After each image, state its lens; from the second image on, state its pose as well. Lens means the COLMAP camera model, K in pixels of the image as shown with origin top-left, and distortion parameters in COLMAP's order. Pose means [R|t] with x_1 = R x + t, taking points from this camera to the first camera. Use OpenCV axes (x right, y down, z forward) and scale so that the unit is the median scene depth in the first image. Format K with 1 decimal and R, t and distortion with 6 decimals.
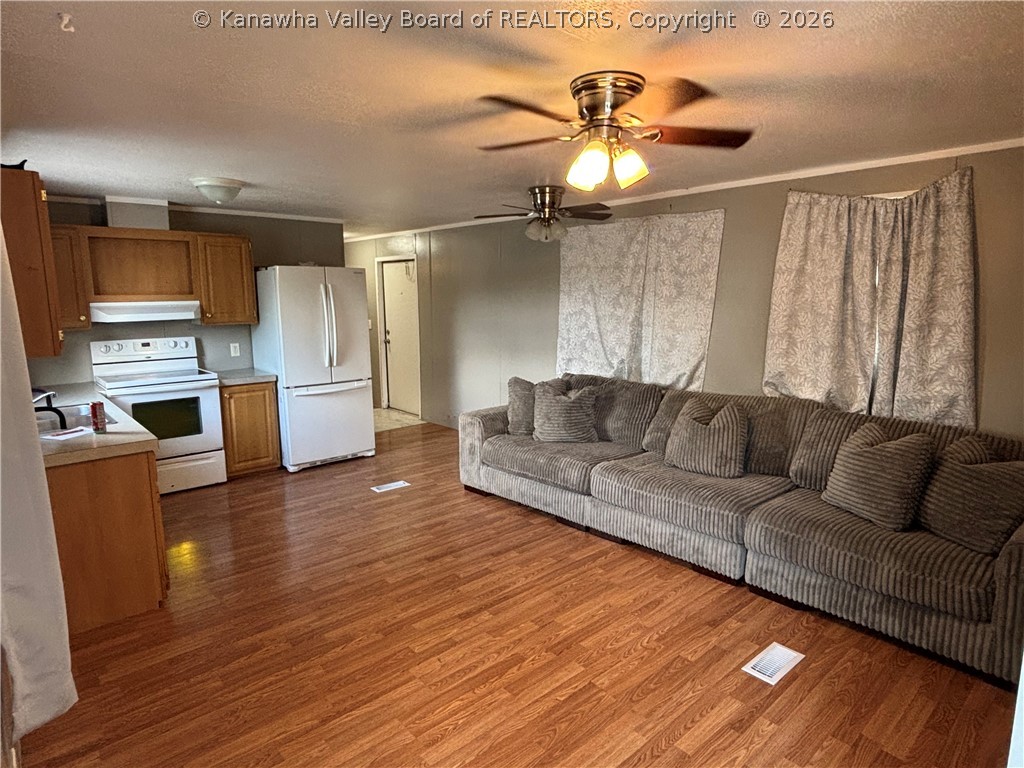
lens RADIAL K [[579.7, 0, 512.0], [0, 579.7, 384.0], [0, 0, 1]] dist [-0.001457, -0.001775]
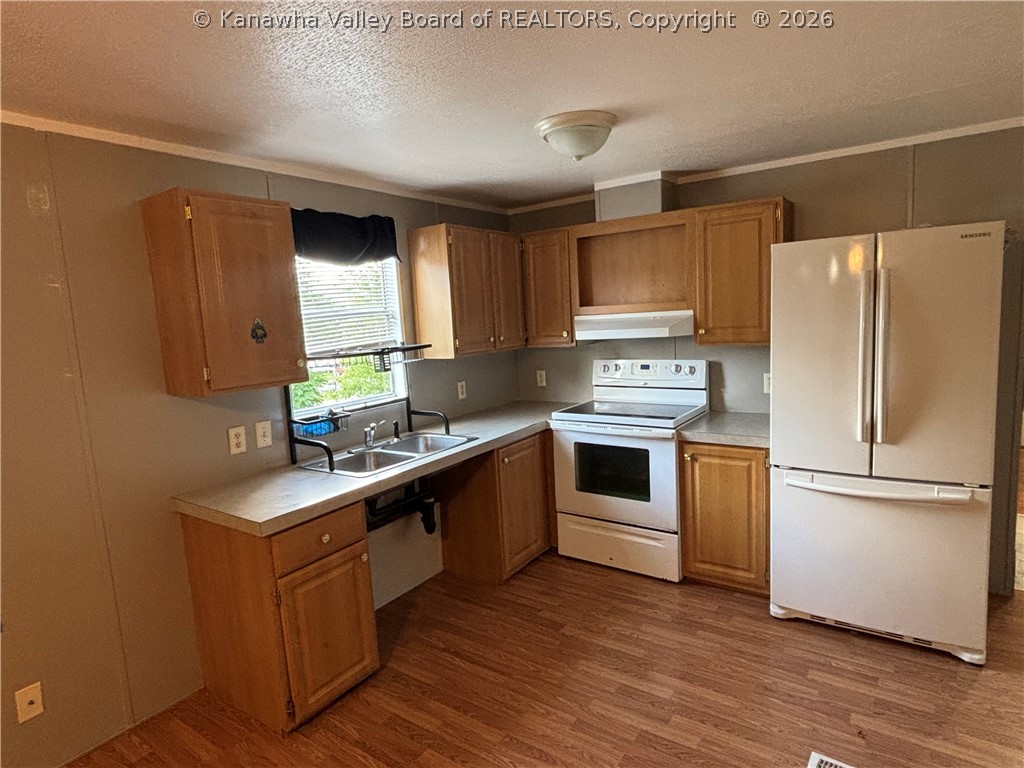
lens RADIAL K [[579.7, 0, 512.0], [0, 579.7, 384.0], [0, 0, 1]] dist [-0.001457, -0.001775]
pose [[0.220868, 0.116401, -0.968333, 0.081922], [-0.094690, 0.990721, 0.097494, -0.103582], [0.970696, 0.070158, 0.229840, 0.647057]]
